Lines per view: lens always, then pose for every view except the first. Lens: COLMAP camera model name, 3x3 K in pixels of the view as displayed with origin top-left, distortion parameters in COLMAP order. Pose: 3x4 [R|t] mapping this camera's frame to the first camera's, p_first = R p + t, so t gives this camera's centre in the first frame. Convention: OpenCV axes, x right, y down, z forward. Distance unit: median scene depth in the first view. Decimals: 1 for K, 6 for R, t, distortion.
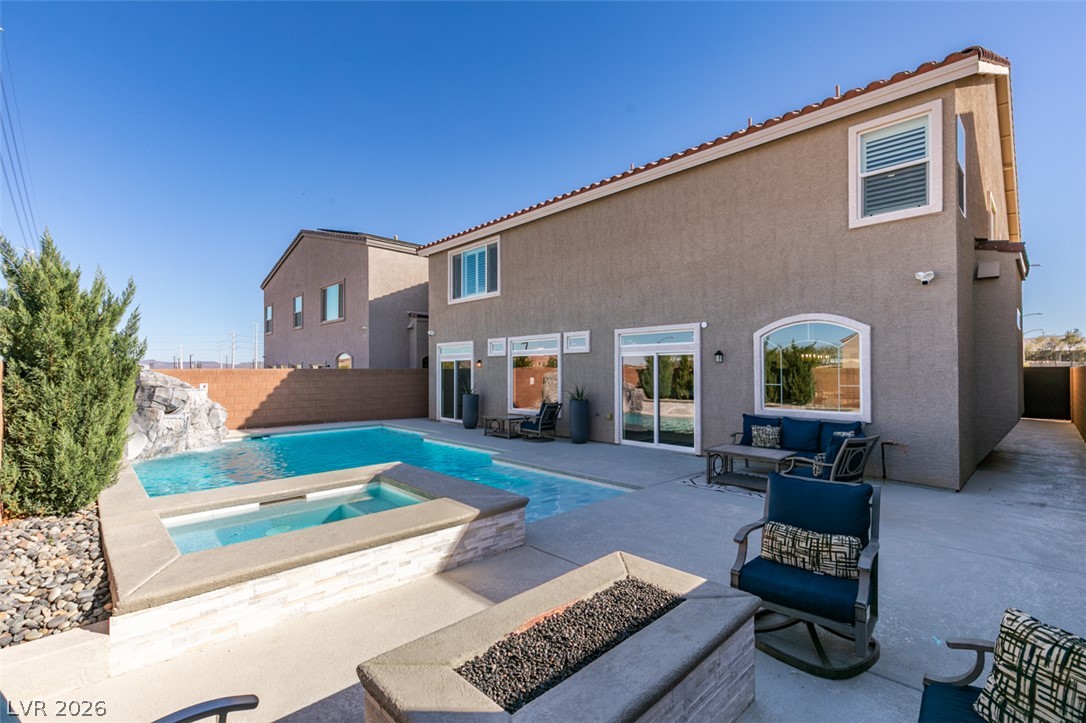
lens RADIAL K [[489.2, 0, 532.7], [0, 489.2, 363.2], [0, 0, 1]] dist [0.006839, -0.001054]
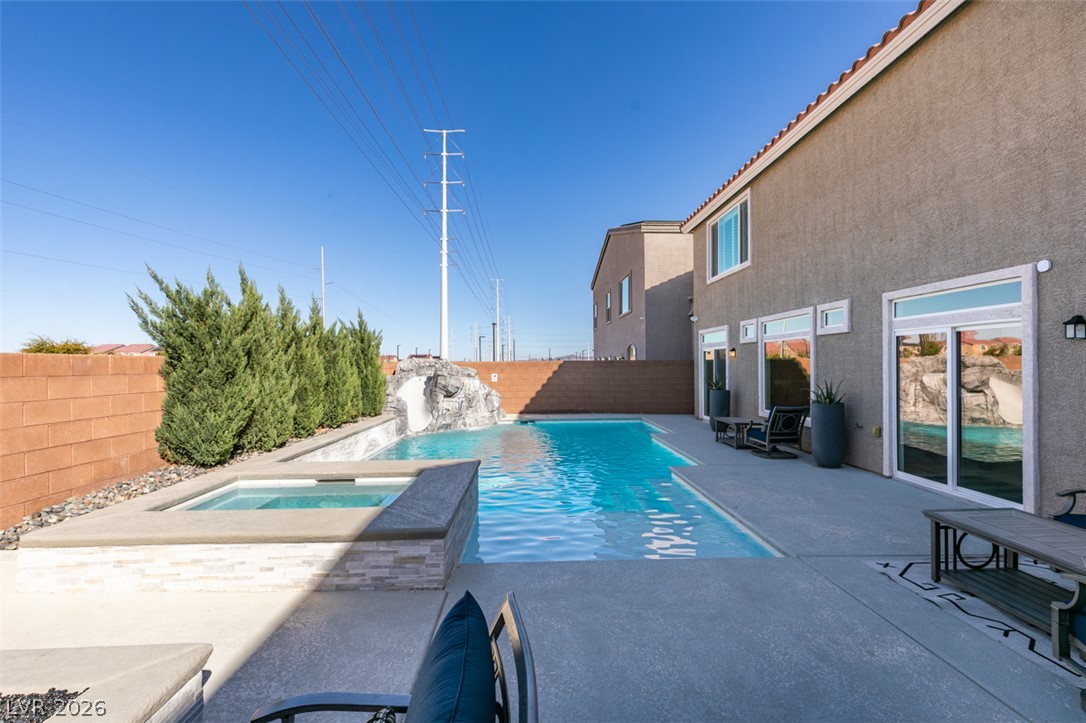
lens RADIAL K [[489.2, 0, 532.7], [0, 489.2, 363.2], [0, 0, 1]] dist [0.006839, -0.001054]
pose [[0.741188, -0.004907, -0.671280, 0.242992], [0.015536, 0.999831, 0.009845, 0.006902], [0.671118, -0.017726, 0.741139, 0.219561]]
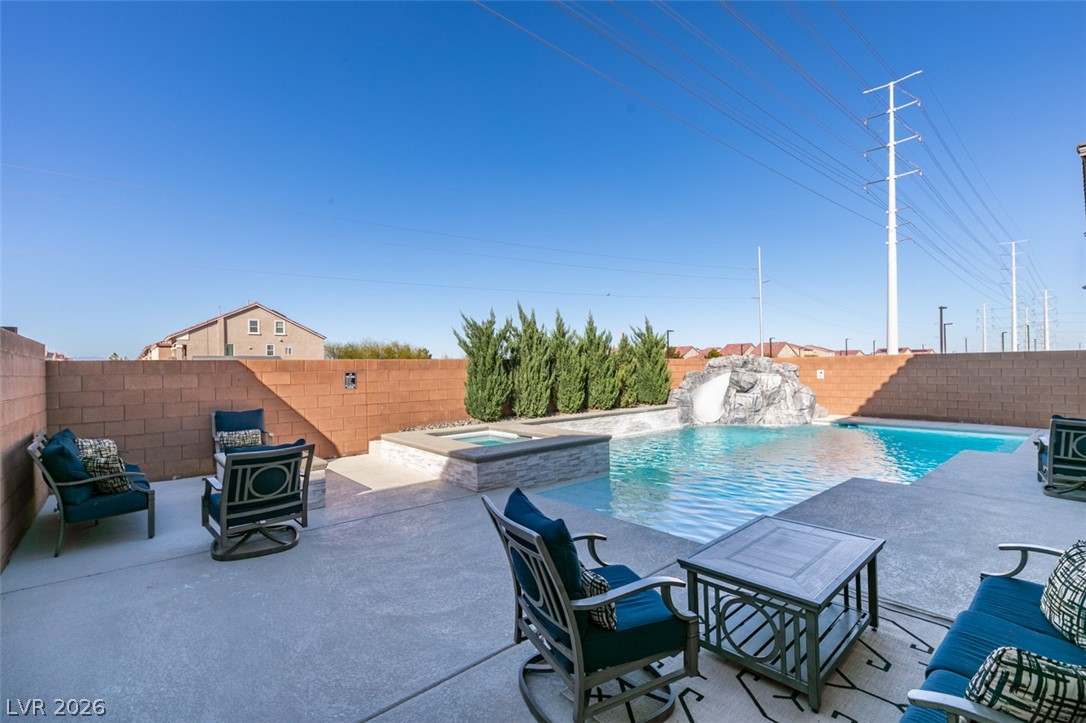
lens RADIAL K [[473.8, 0, 543.0], [0, 473.8, 361.5], [0, 0, 1]] dist [0.014483, -0.000106]
pose [[-0.029543, -0.006268, -0.999544, 0.510585], [0.029336, 0.999544, -0.007135, 0.014016], [0.999133, -0.029534, -0.029346, 0.499043]]
